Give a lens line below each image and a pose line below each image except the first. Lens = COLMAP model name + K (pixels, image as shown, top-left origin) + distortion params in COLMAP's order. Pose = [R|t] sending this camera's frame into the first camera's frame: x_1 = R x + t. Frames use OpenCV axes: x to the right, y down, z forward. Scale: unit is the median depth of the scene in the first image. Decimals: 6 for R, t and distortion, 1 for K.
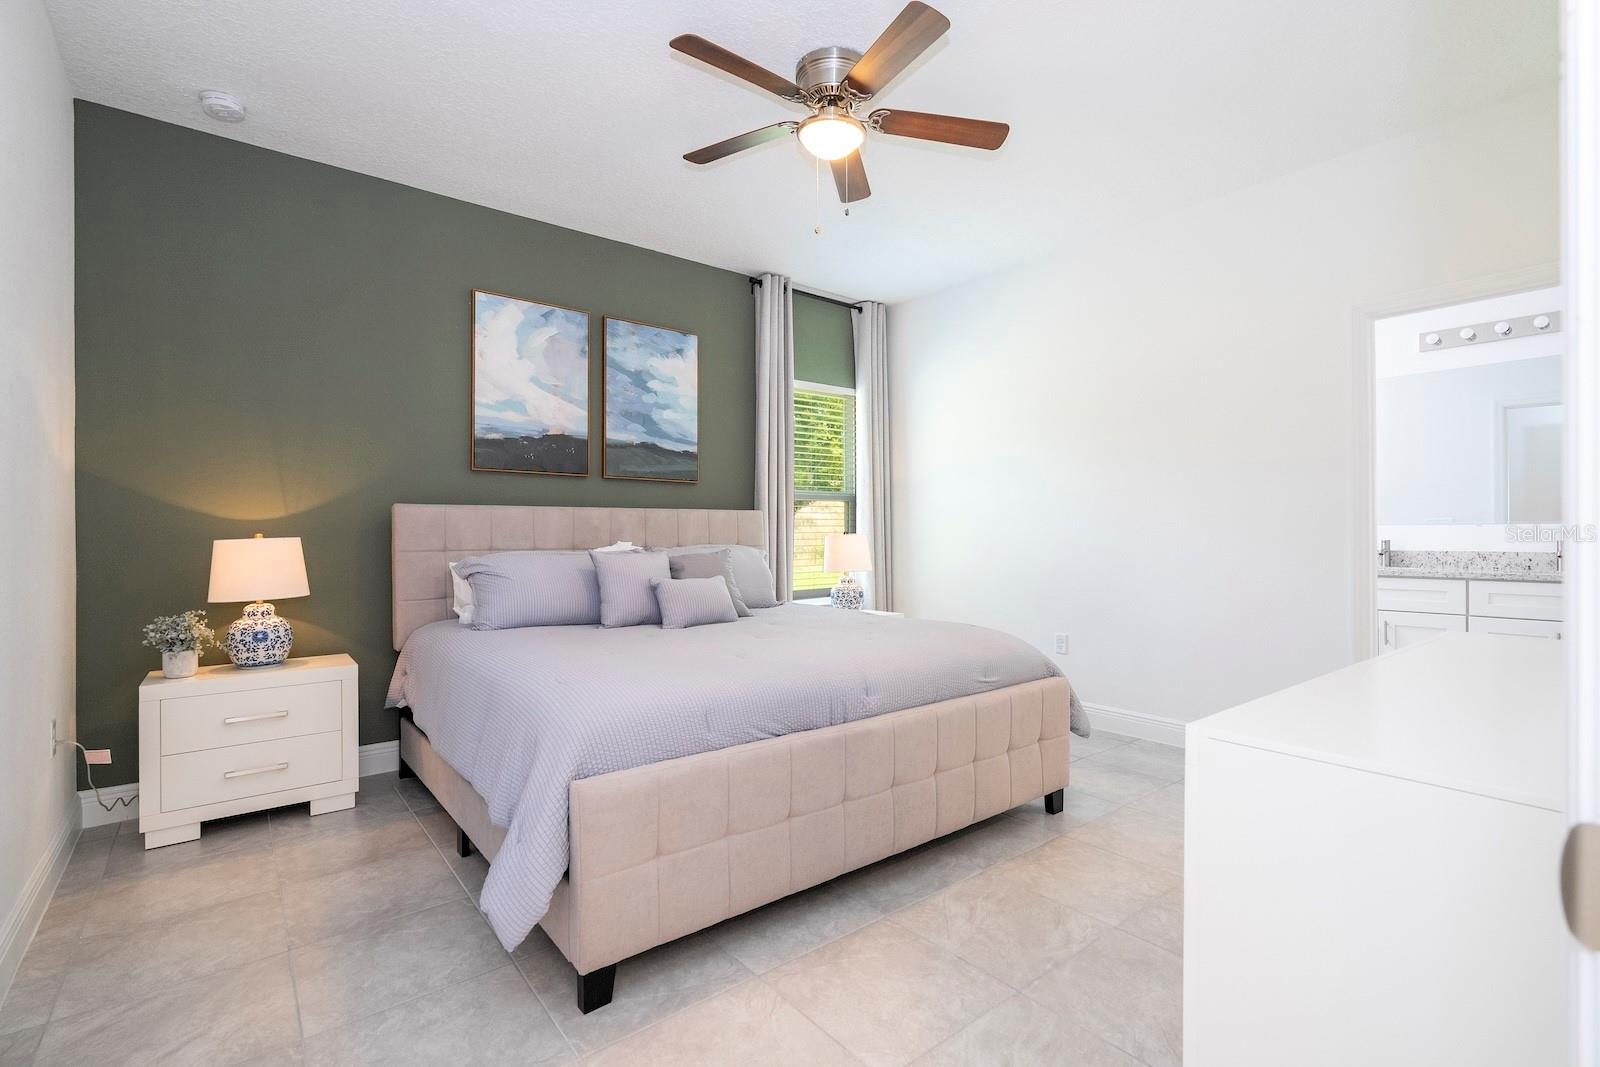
lens RADIAL K [[719.4, 0, 807.0], [0, 719.4, 547.0], [0, 0, 1]] dist [-0.002867, 0.001431]
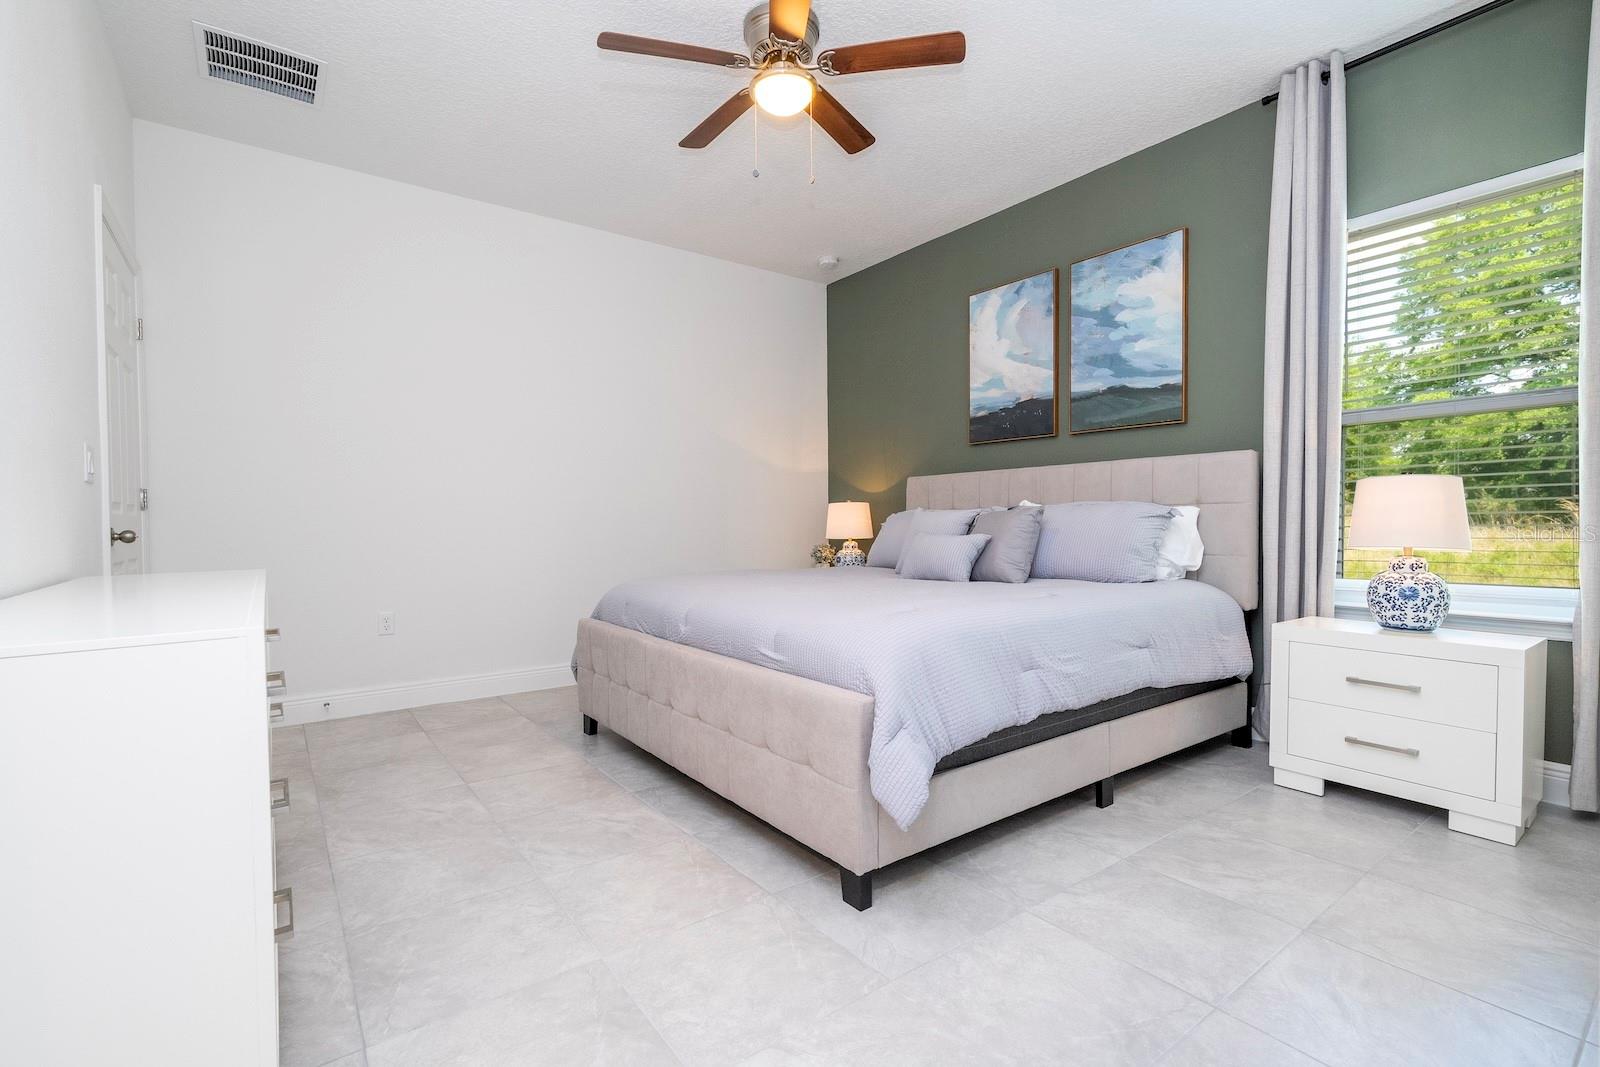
lens RADIAL K [[719.4, 0, 810.6], [0, 719.4, 536.2], [0, 0, 1]] dist [-0.002867, 0.001431]
pose [[-0.020467, 0.018971, -0.999611, 0.662374], [-0.017665, 0.999657, 0.019334, 0.024968], [0.999634, 0.018053, -0.020125, 0.664697]]
